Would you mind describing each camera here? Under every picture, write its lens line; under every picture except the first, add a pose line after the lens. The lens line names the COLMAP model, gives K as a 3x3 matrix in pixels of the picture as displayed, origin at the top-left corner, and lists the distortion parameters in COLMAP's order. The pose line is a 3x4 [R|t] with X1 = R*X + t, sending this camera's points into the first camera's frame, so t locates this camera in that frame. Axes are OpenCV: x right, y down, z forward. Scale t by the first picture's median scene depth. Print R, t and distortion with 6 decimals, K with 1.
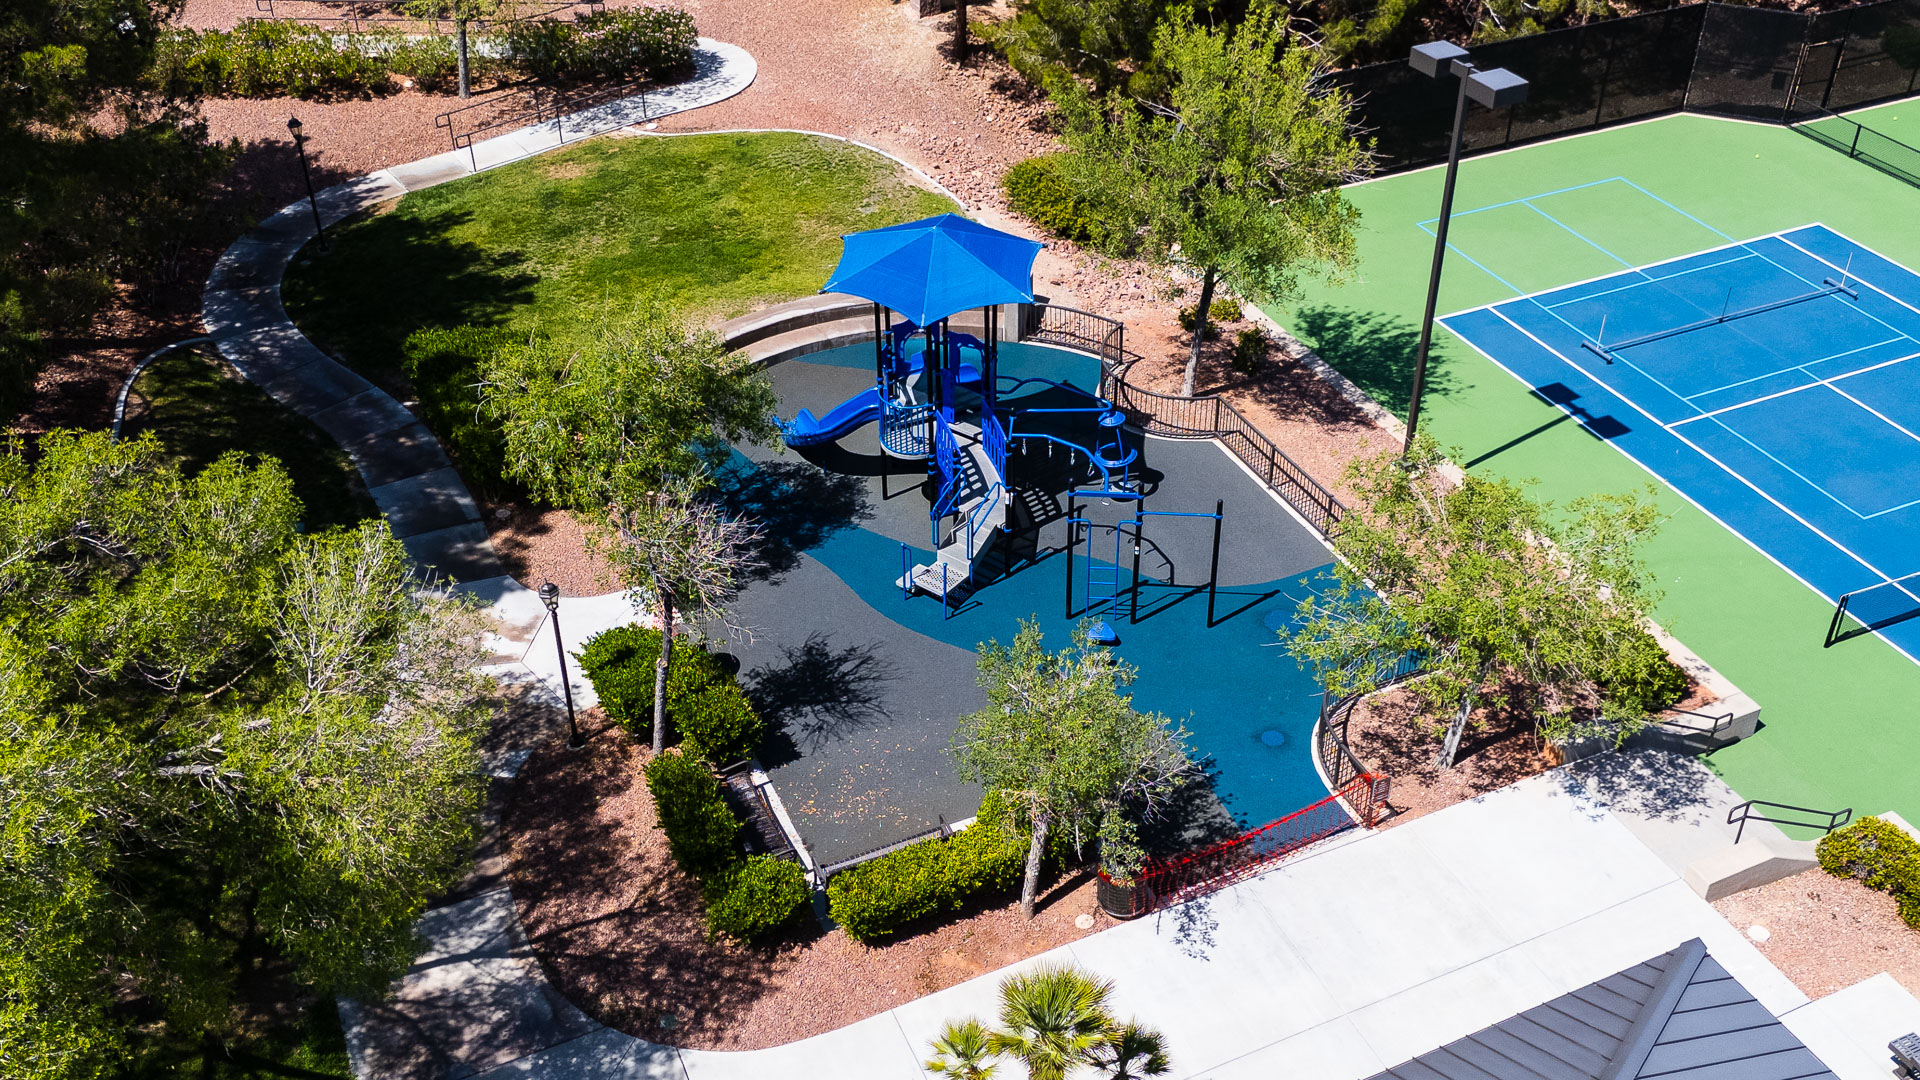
lens RADIAL K [[1781.8, 0, 960.0], [0, 1781.8, 540.0], [0, 0, 1]] dist [0.051019, -0.011207]
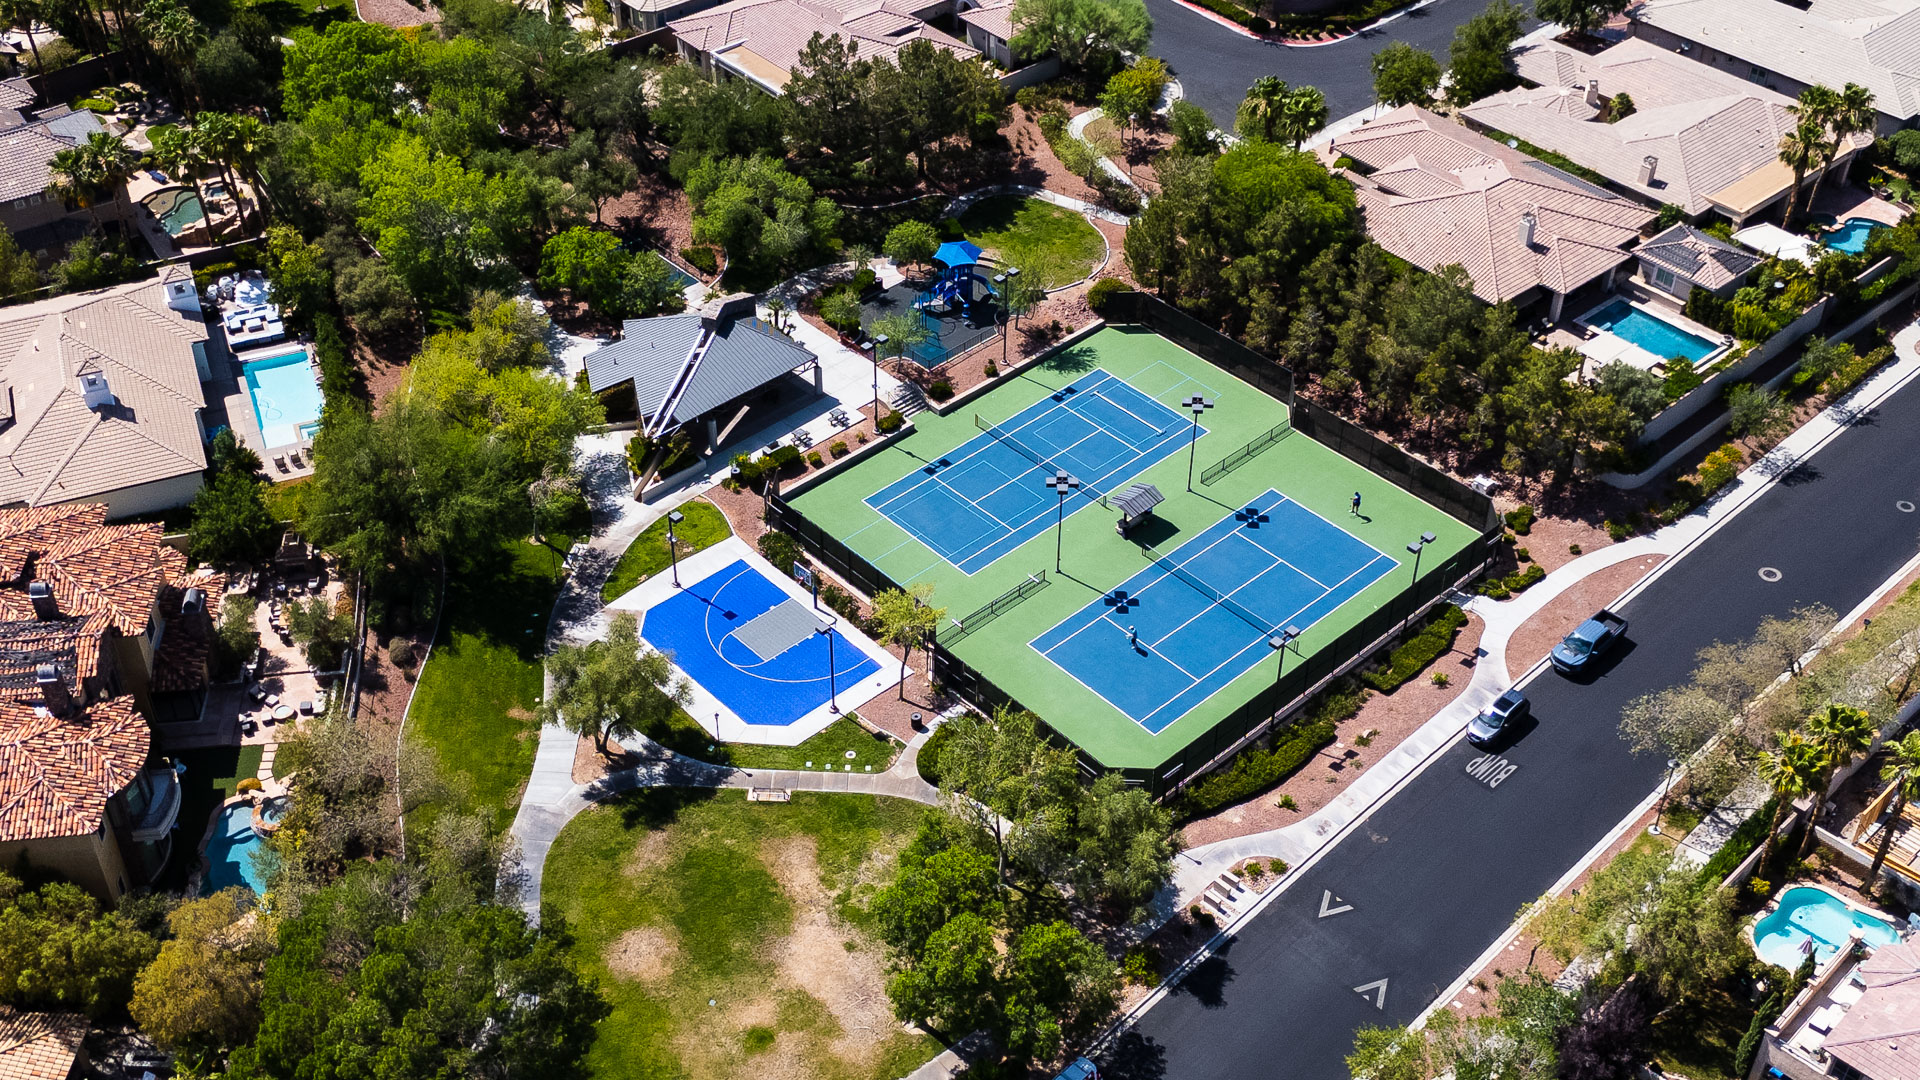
lens RADIAL K [[1985.9, 0, 960.0], [0, 1985.9, 540.0], [0, 0, 1]] dist [0.062899, -0.005122]
pose [[0.313440, 0.605874, -0.731213, 3.337965], [-0.560633, 0.739563, 0.372473, -1.210352], [0.766450, 0.293194, 0.571482, -1.371097]]
